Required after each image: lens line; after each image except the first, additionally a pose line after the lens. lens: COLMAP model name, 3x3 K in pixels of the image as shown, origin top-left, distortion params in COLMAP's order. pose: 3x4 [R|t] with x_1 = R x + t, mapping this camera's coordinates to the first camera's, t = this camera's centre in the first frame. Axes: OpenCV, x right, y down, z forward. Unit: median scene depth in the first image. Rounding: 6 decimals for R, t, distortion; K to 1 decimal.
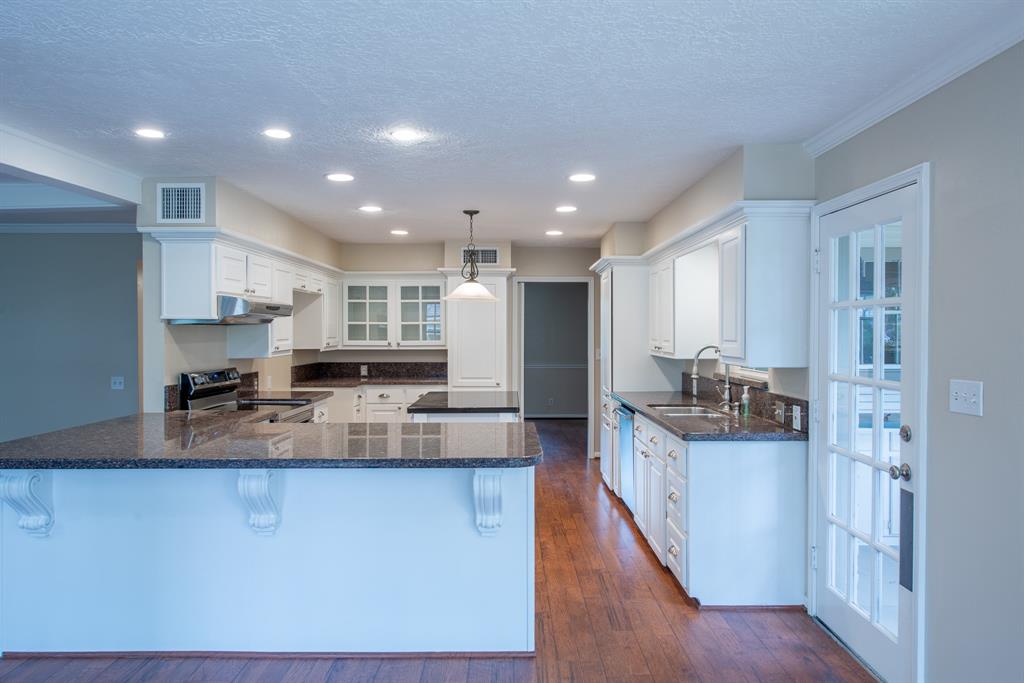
lens RADIAL K [[677.1, 0, 513.0], [0, 677.1, 337.1], [0, 0, 1]] dist [0.002408, -0.000566]
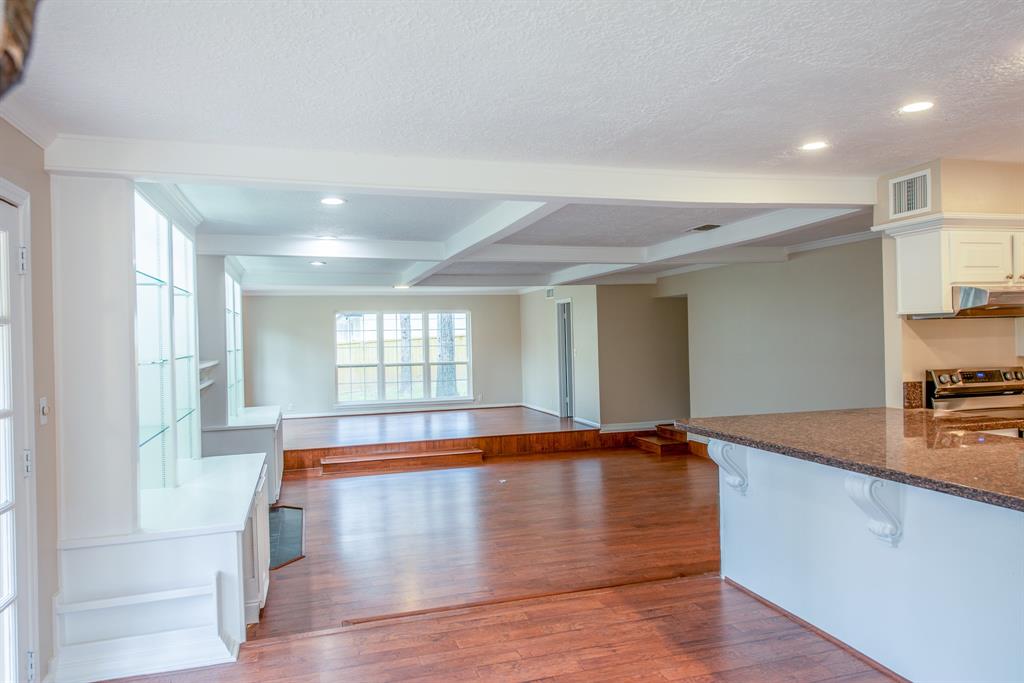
lens RADIAL K [[677.1, 0, 513.0], [0, 677.1, 337.1], [0, 0, 1]] dist [0.002408, -0.000566]
pose [[0.287457, -0.004741, -0.957782, 0.217599], [0.014439, 0.999896, -0.000616, -0.001015], [0.957685, -0.013652, 0.287495, 0.134907]]
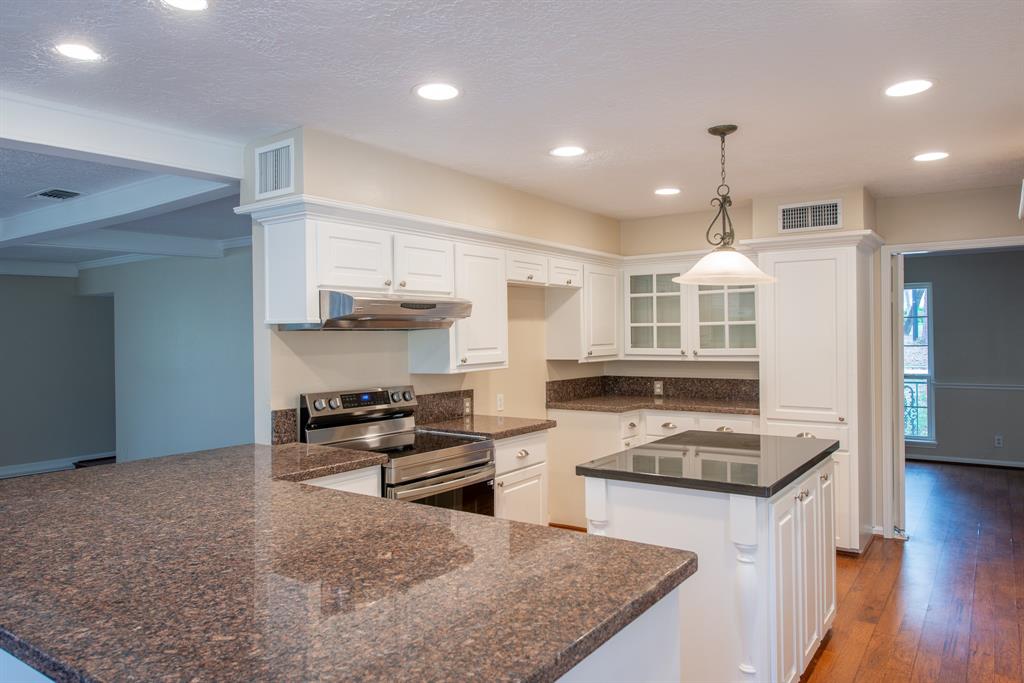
lens RADIAL K [[692.2, 0, 513.2], [0, 692.2, 337.2], [0, 0, 1]] dist [0.001139, 0.000330]
pose [[0.815476, -0.007108, -0.578747, 0.133715], [0.004784, 0.999973, -0.005541, -0.004771], [0.578771, 0.001749, 0.815488, 0.412806]]
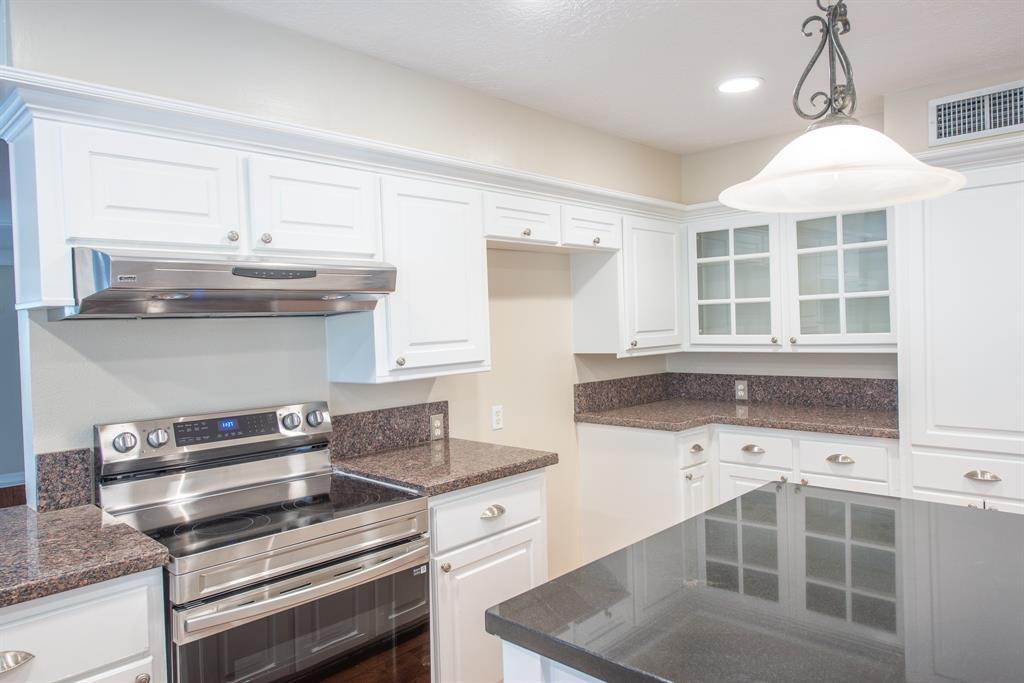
lens RADIAL K [[677.1, 0, 513.0], [0, 677.1, 337.1], [0, 0, 1]] dist [0.002408, -0.000566]
pose [[0.716771, -0.007725, -0.697266, 0.033912], [0.023482, 0.999639, 0.013063, -0.005250], [0.696913, -0.025737, 0.716693, 0.717590]]
